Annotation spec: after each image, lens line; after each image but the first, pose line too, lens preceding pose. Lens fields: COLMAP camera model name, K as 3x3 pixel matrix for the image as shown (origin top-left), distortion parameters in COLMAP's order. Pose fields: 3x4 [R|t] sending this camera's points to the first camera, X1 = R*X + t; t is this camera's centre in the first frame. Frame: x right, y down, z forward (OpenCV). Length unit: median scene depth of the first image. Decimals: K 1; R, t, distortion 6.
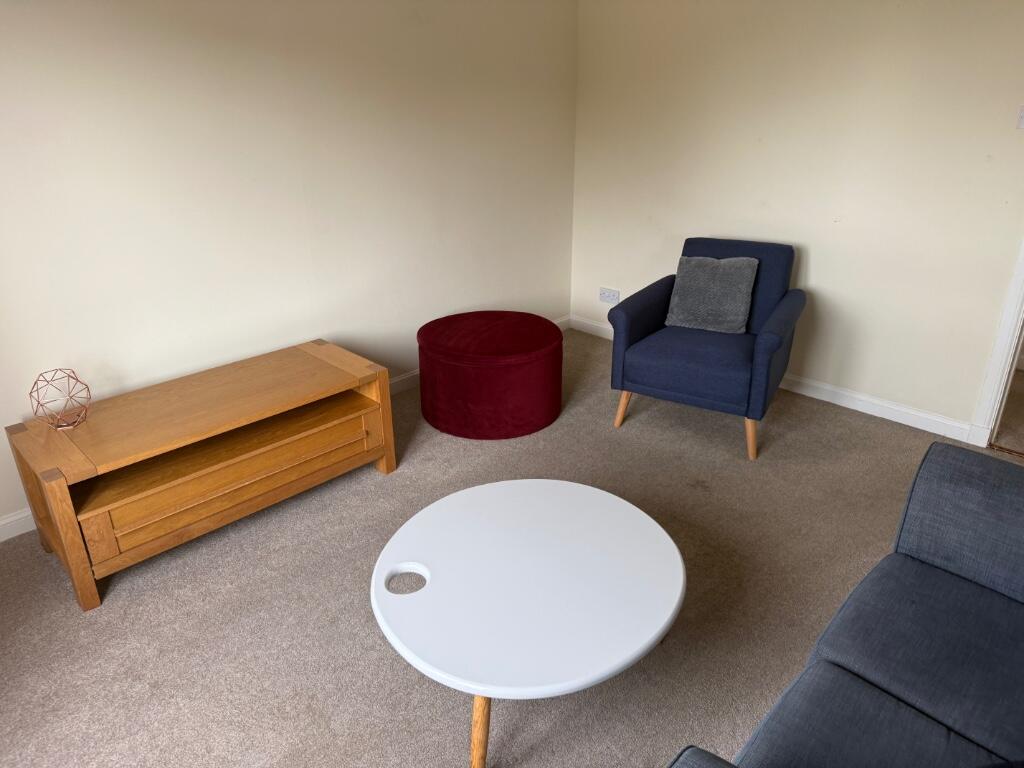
lens RADIAL K [[727.9, 0, 505.6], [0, 727.9, 379.9], [0, 0, 1]] dist [-0.027257, 0.004909]
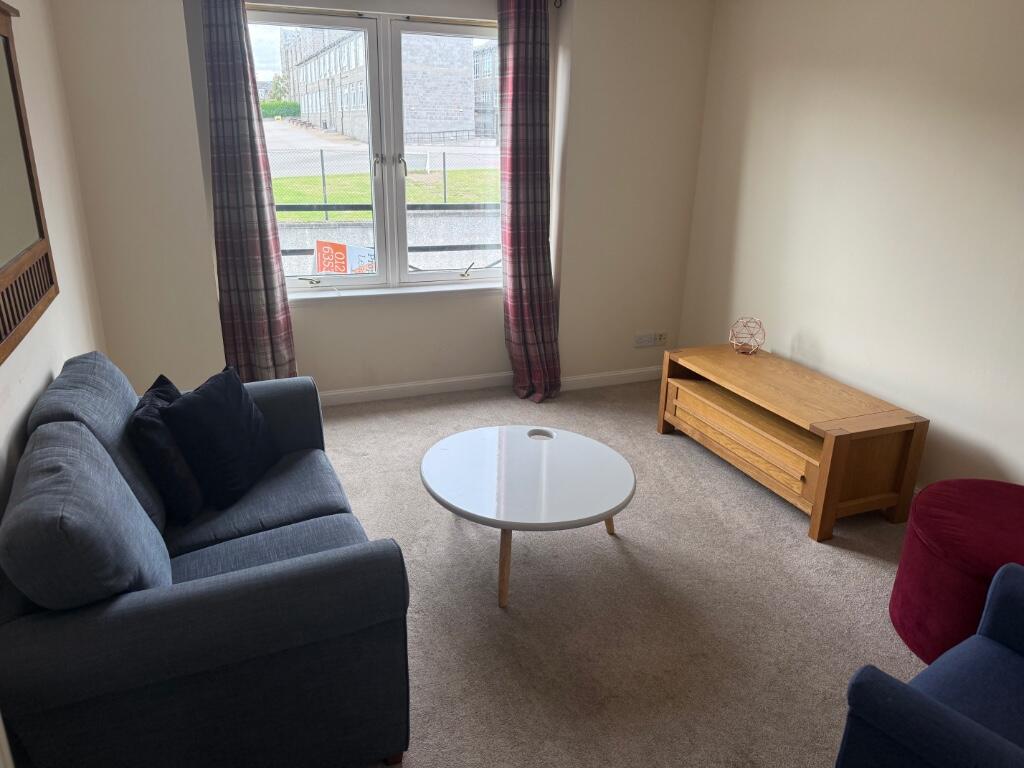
lens RADIAL K [[727.9, 0, 506.9], [0, 727.9, 386.8], [0, 0, 1]] dist [-0.027257, 0.004909]
pose [[-0.434413, 0.280640, -0.855878, 1.042024], [-0.378609, 0.805304, 0.456225, -0.428038], [0.817276, 0.522233, -0.243582, 1.025932]]
